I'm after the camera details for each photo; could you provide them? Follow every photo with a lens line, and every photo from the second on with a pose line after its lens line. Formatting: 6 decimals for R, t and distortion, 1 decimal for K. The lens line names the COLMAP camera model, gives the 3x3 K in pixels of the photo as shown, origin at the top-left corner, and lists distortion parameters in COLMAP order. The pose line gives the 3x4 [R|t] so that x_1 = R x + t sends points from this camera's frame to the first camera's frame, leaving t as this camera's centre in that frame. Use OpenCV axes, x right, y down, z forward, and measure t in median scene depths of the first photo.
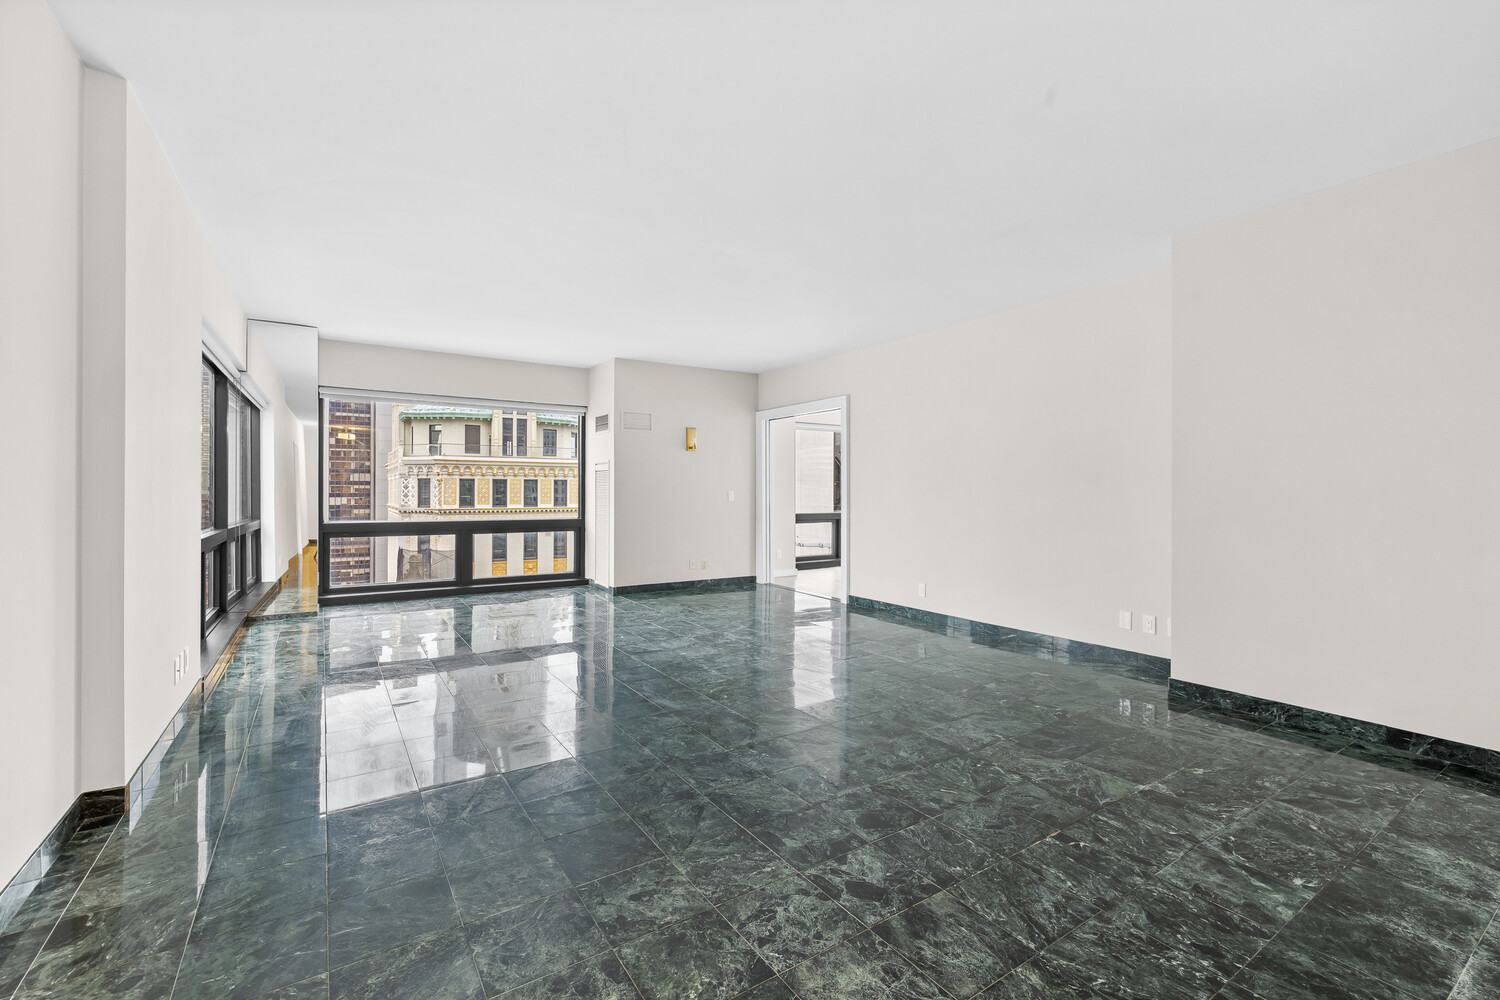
lens RADIAL K [[644.6, 0, 746.3], [0, 644.6, 508.2], [0, 0, 1]] dist [0.000069, 0.000276]
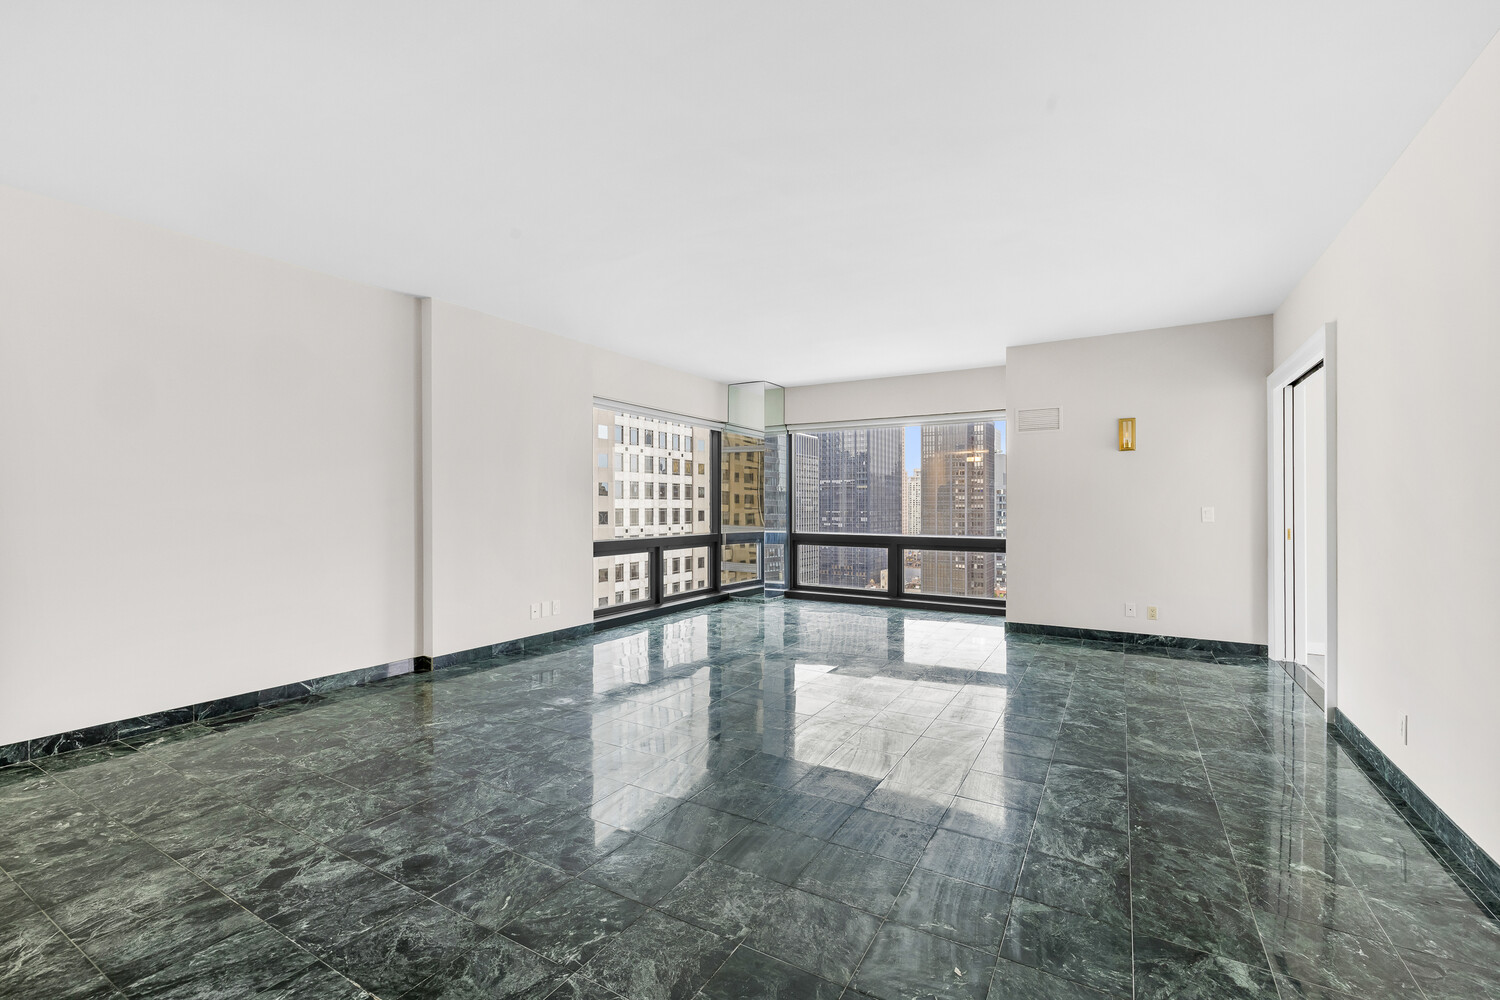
lens RADIAL K [[644.6, 0, 746.3], [0, 644.6, 508.2], [0, 0, 1]] dist [0.000069, 0.000276]
pose [[0.439146, 0.001763, -0.898414, 1.140679], [-0.024575, 0.999647, -0.010050, -0.023887], [0.898080, 0.026492, 0.439035, 0.927490]]
